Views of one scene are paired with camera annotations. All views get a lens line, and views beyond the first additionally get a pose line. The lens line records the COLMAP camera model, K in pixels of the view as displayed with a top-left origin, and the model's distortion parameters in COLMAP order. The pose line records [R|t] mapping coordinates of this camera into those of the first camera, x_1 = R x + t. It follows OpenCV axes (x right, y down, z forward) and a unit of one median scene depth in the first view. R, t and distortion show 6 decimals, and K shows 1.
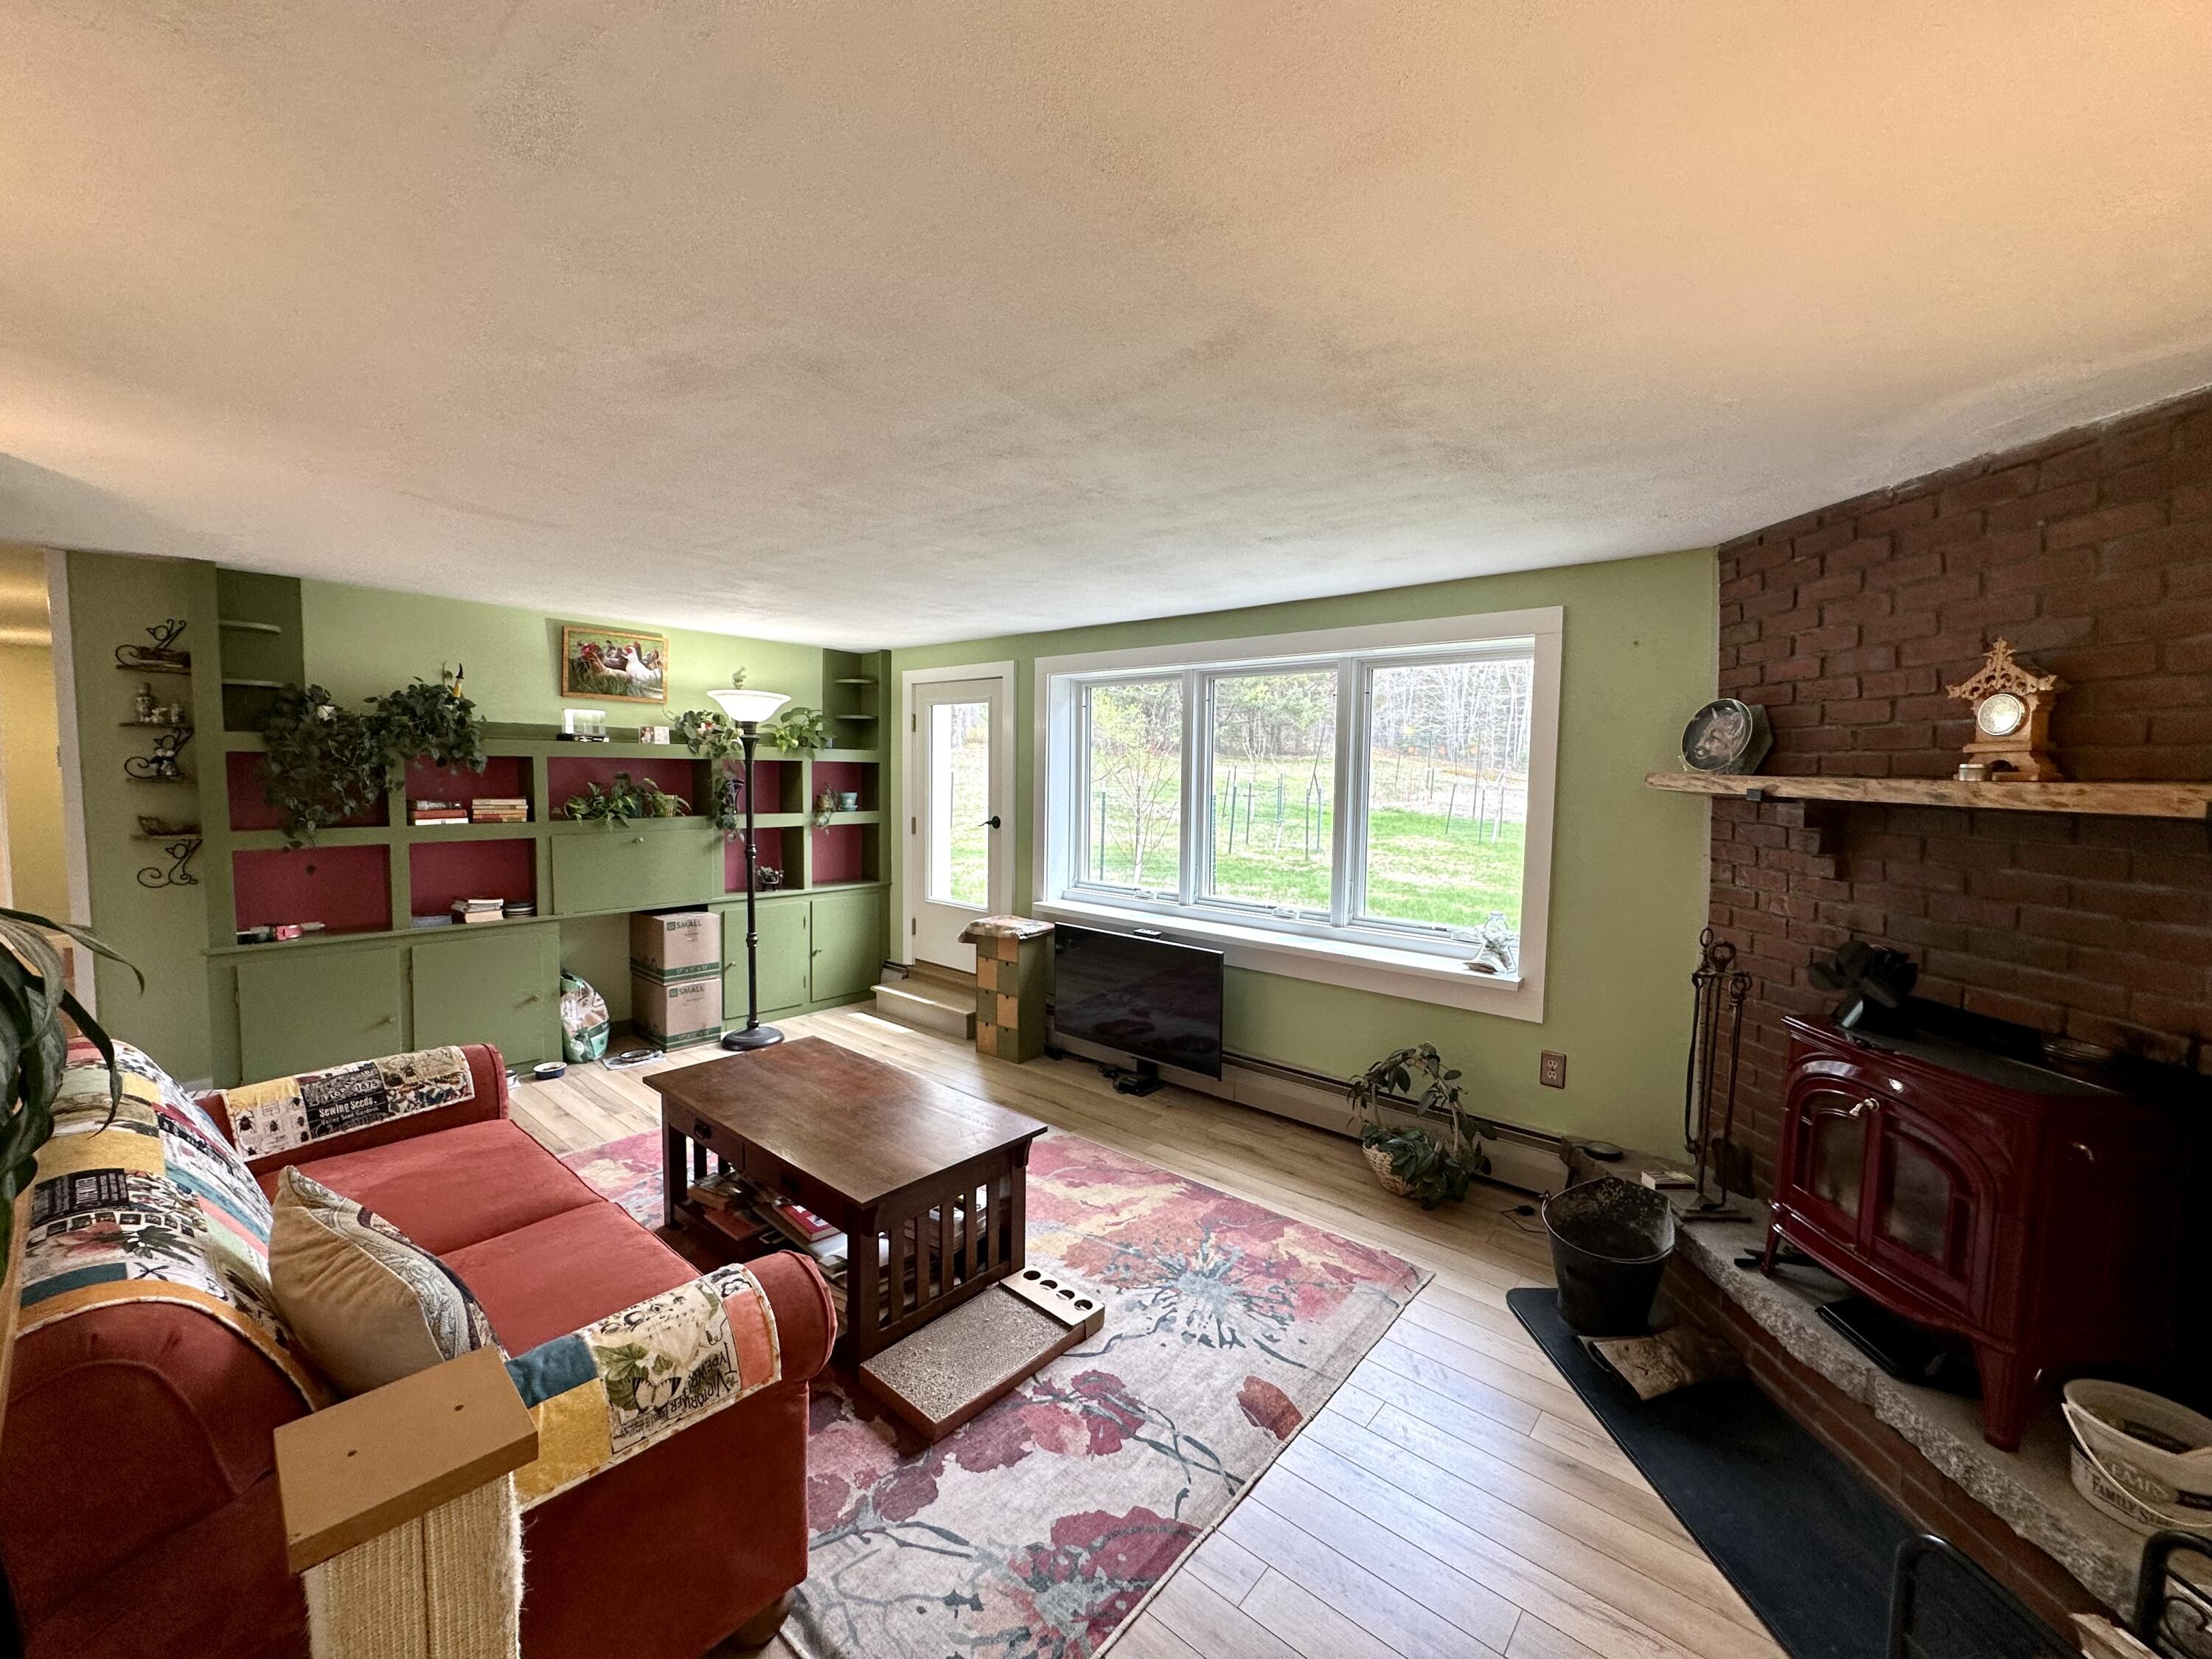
lens RADIAL K [[884.0, 0, 1102.1], [0, 884.0, 830.6], [0, 0, 1]] dist [-0.010404, 0.005966]
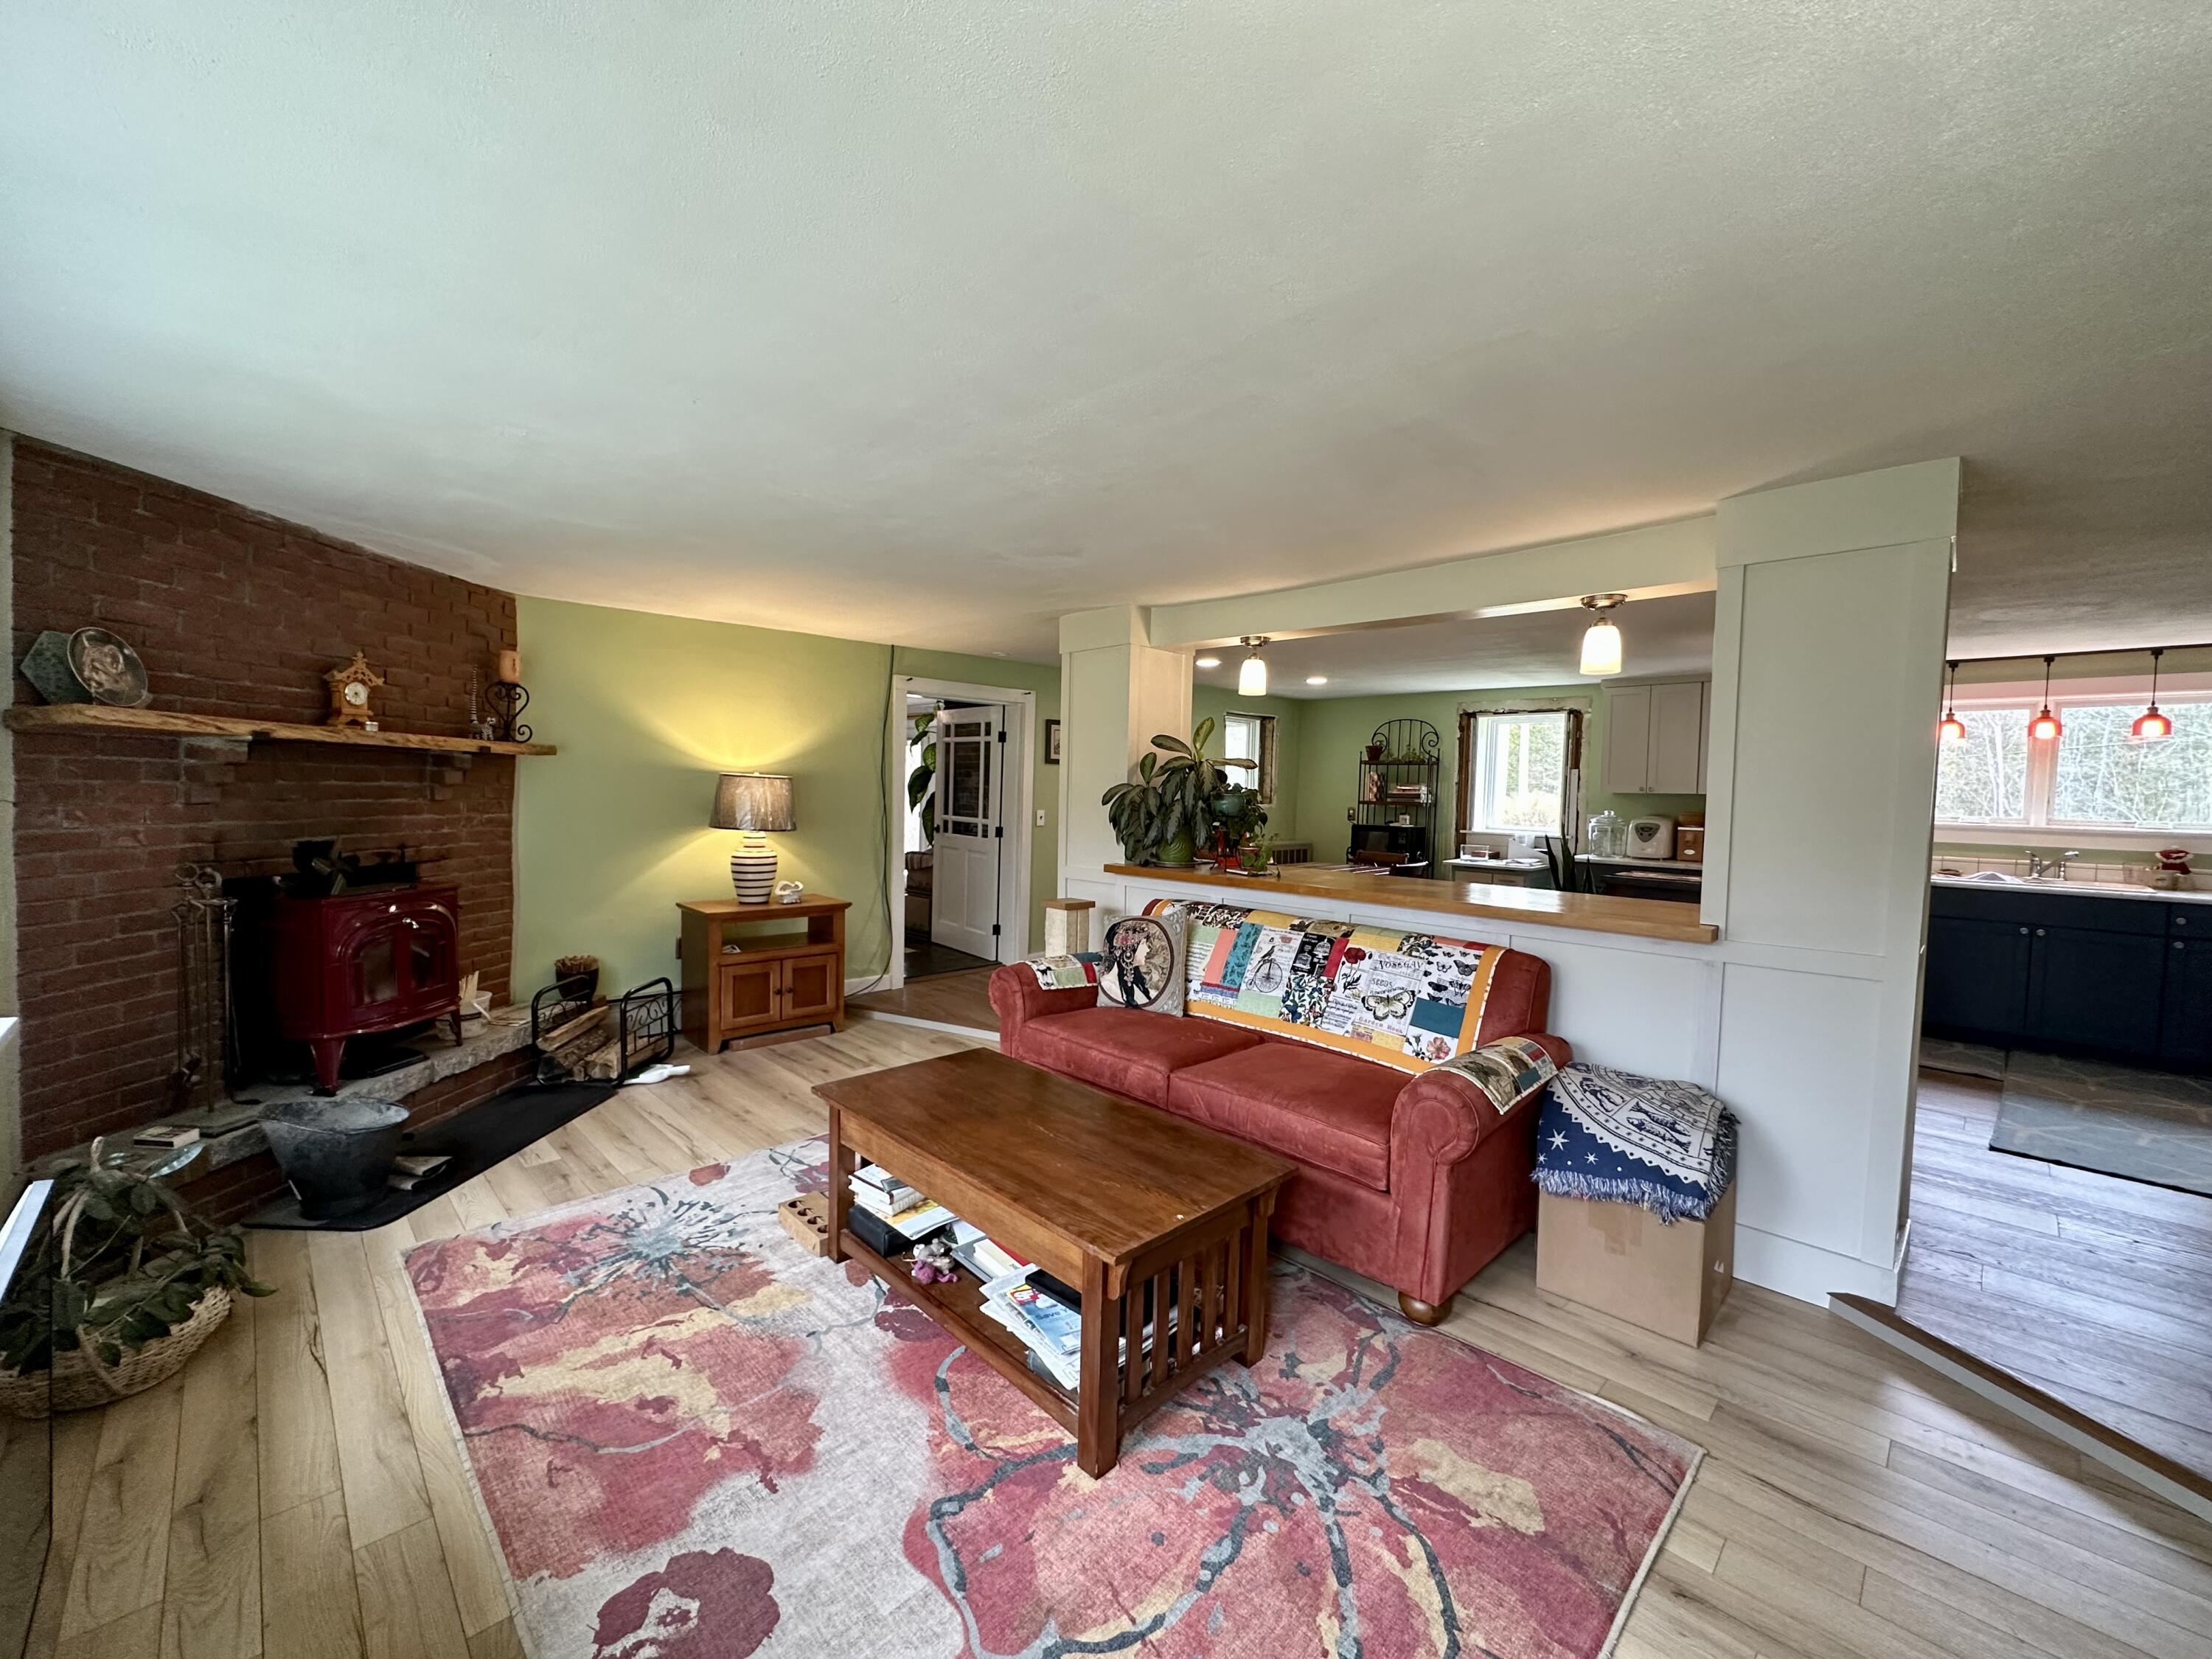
lens RADIAL K [[884.0, 0, 1102.1], [0, 884.0, 830.6], [0, 0, 1]] dist [-0.010404, 0.005966]
pose [[-0.995788, -0.042907, 0.081031, -0.457177], [-0.033125, 0.992411, 0.118419, -0.084291], [-0.085497, 0.115236, -0.989652, 1.918040]]
